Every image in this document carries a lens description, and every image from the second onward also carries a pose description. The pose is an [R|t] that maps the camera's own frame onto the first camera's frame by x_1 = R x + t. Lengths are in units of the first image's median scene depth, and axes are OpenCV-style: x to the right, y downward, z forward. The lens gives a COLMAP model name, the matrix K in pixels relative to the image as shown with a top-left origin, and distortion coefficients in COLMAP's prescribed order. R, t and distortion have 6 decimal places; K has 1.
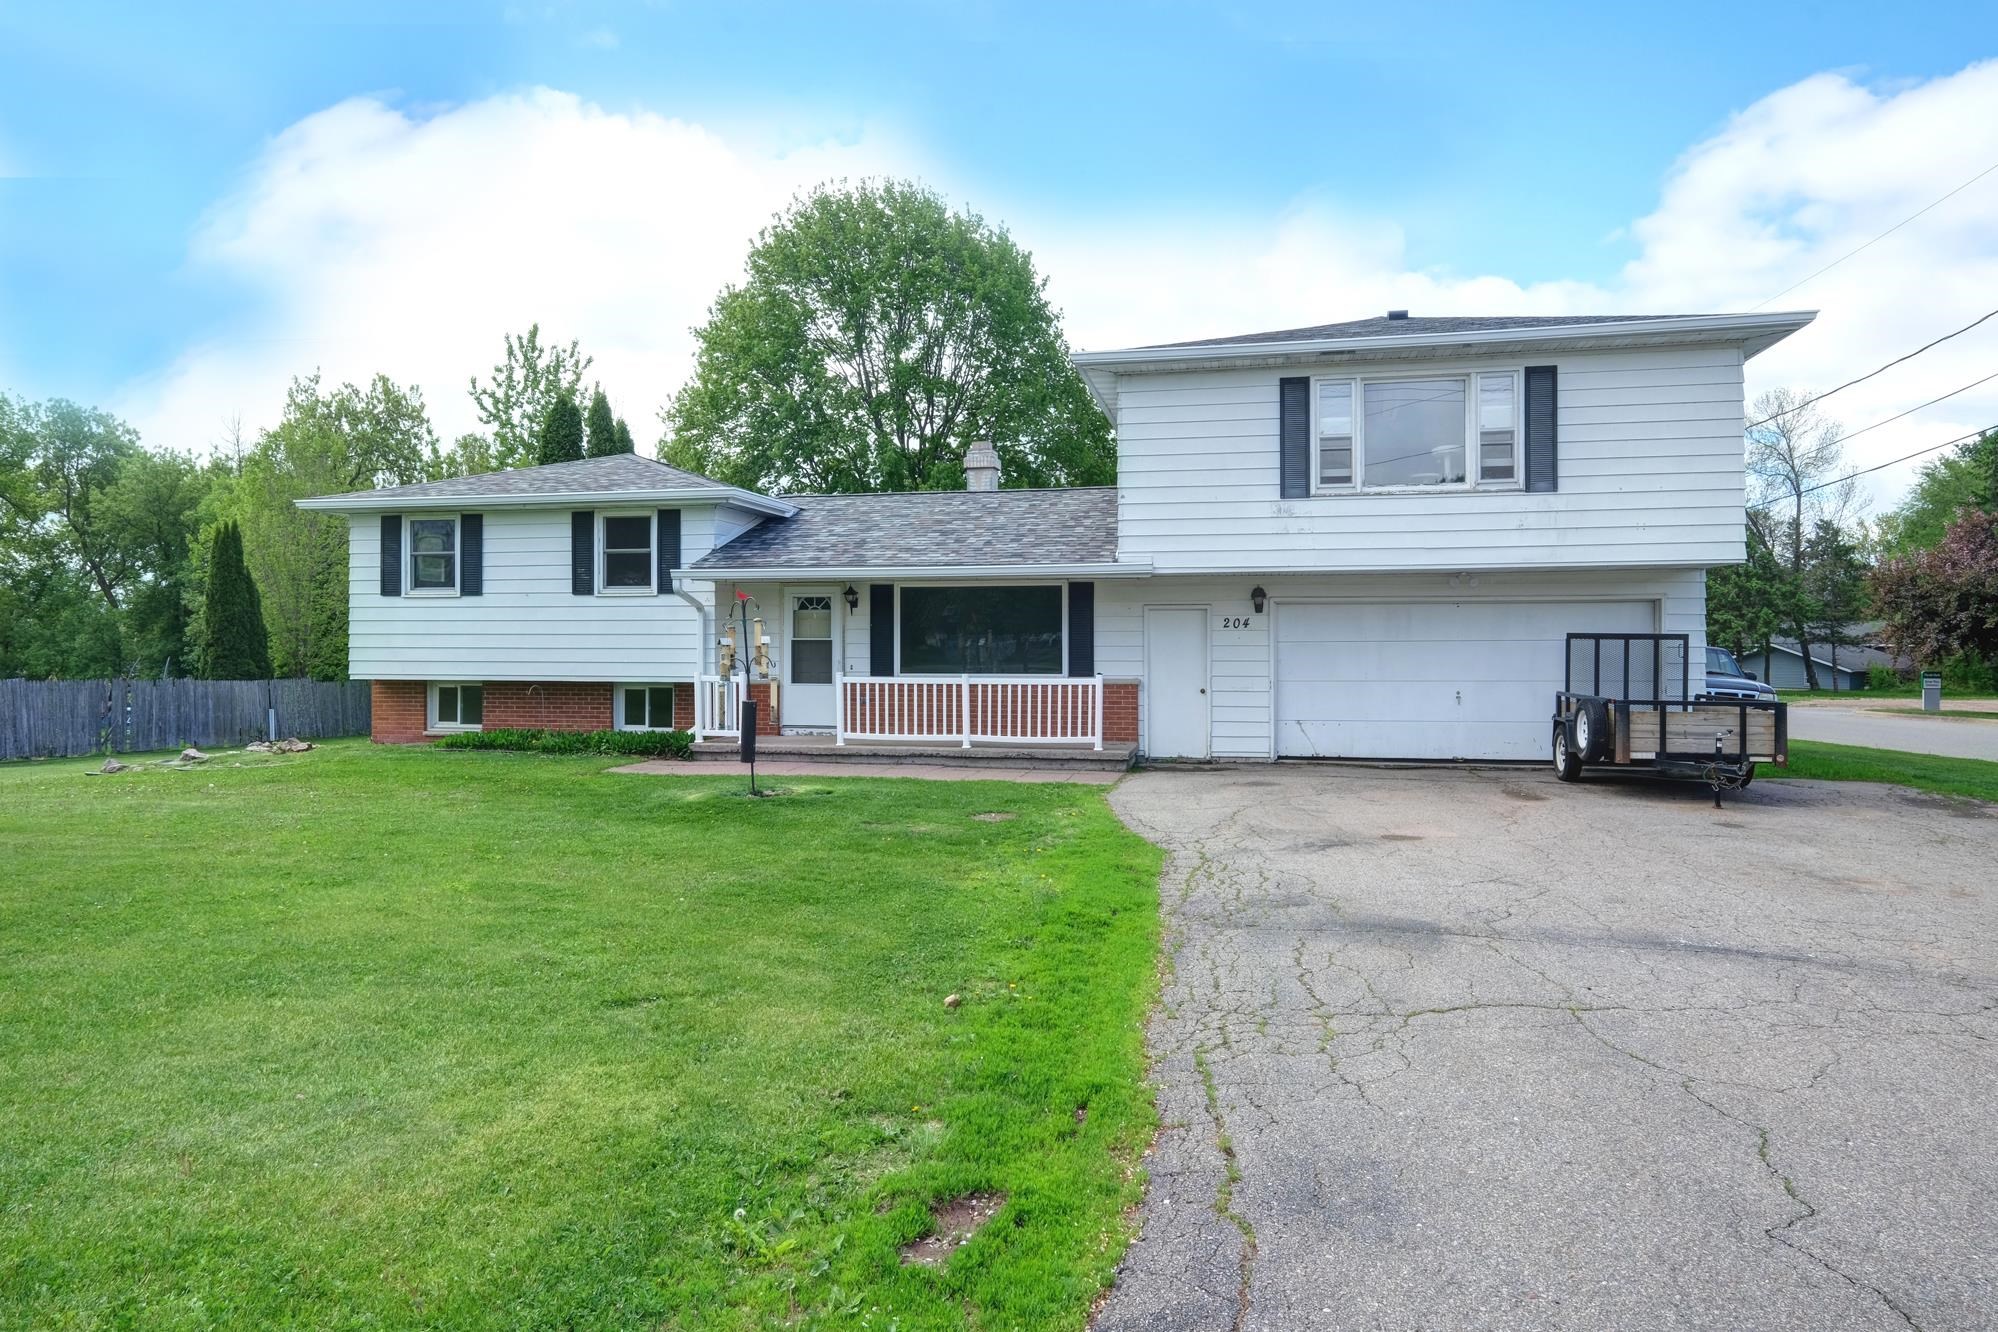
lens RADIAL K [[1243.6, 0, 999.0], [0, 1243.6, 666.0], [0, 0, 1]] dist [0.003908, 0.001352]
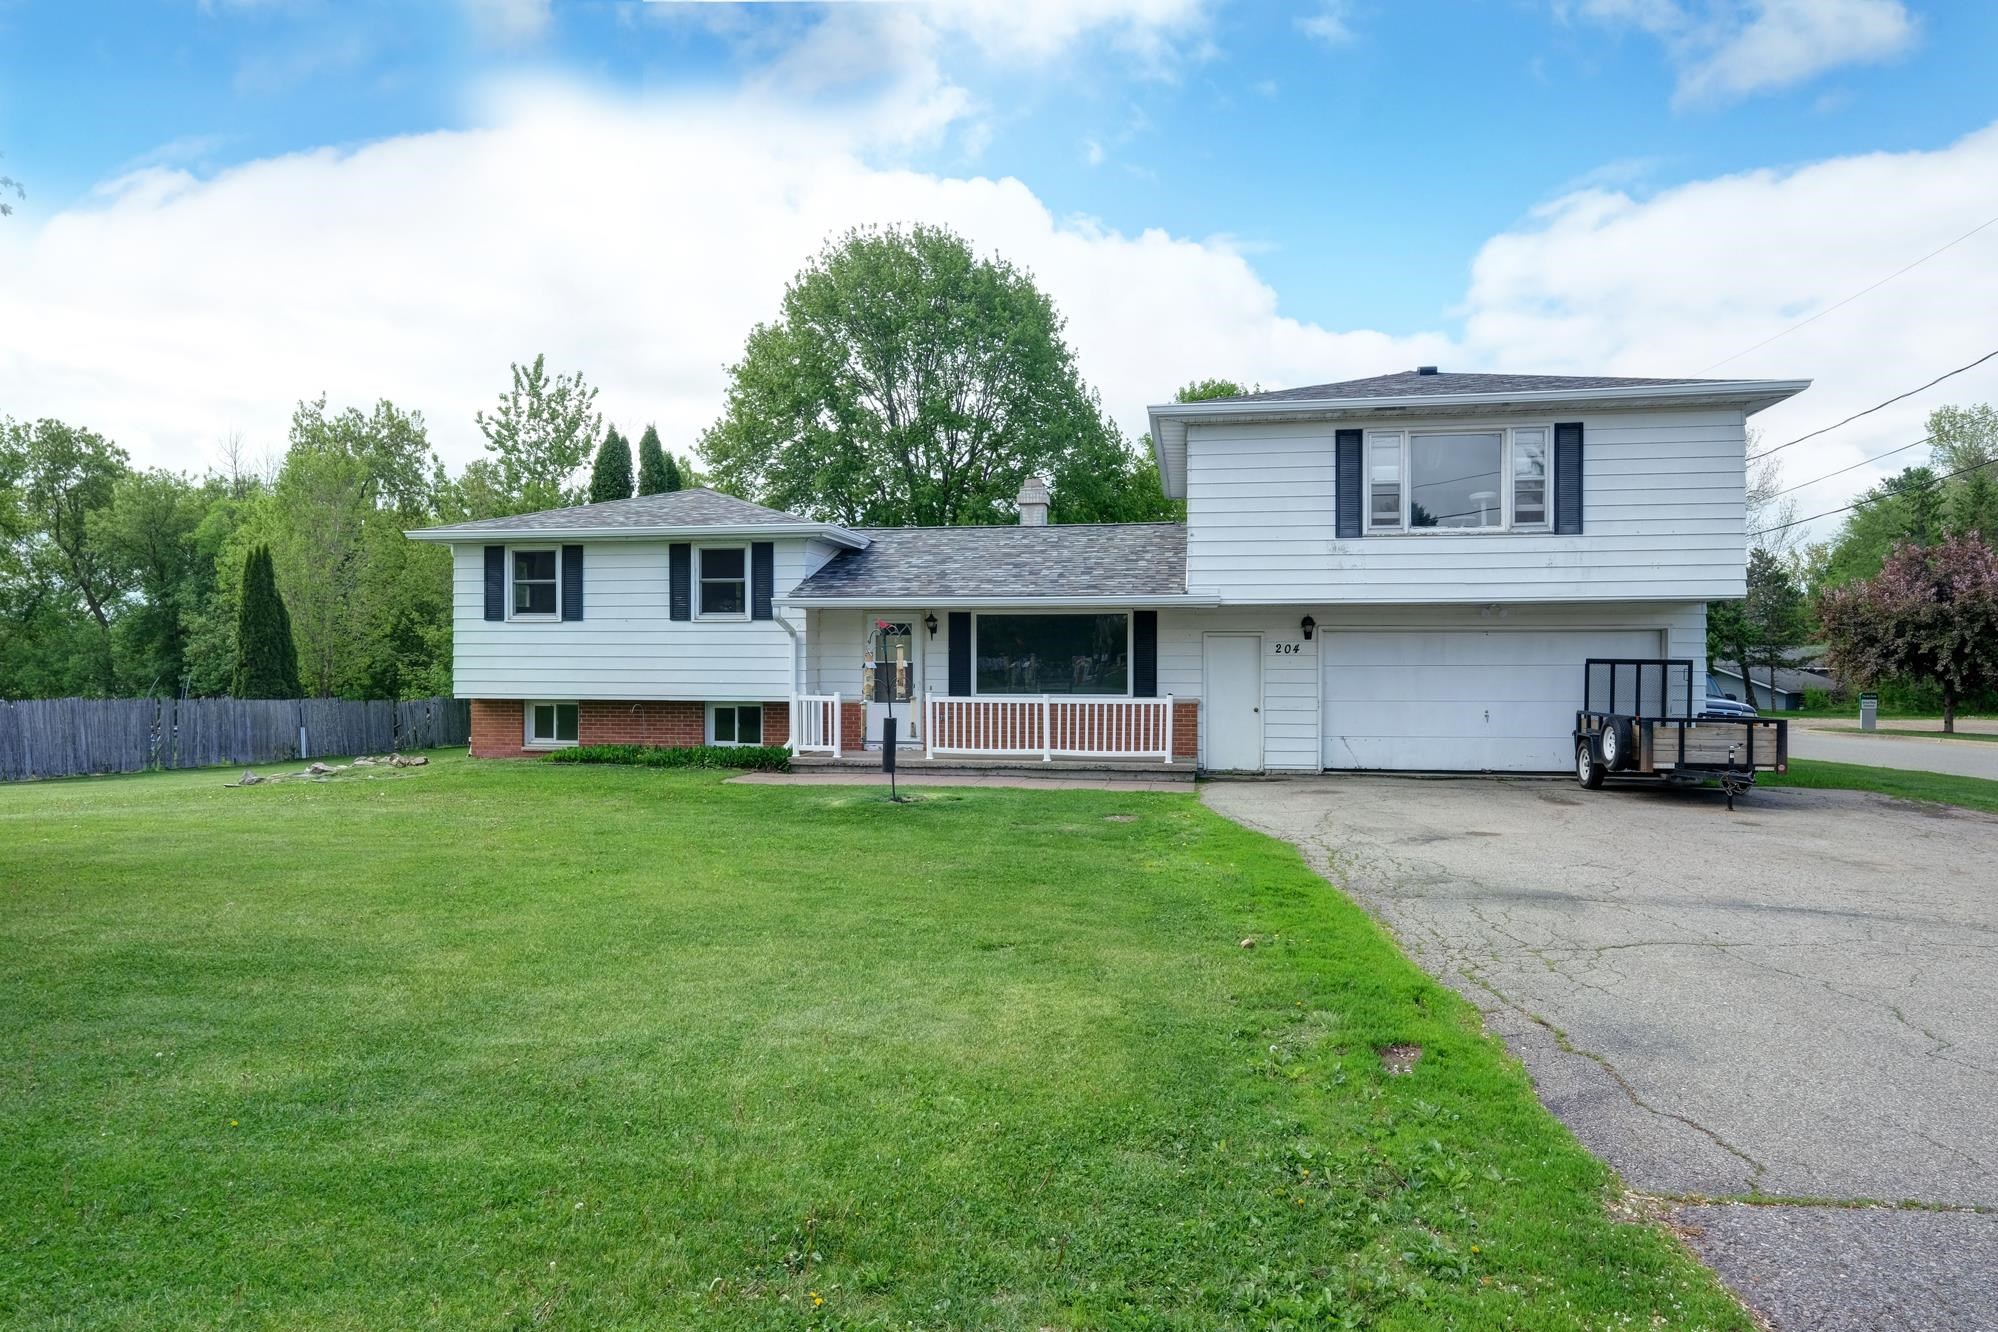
lens RADIAL K [[1229.4, 0, 994.7], [0, 1229.4, 699.9], [0, 0, 1]] dist [0.000155, -0.001694]
pose [[0.999380, 0.001182, 0.035198, -0.104112], [-0.001569, 0.999939, 0.010965, -0.000400], [-0.035183, -0.011014, 0.999320, -0.084270]]
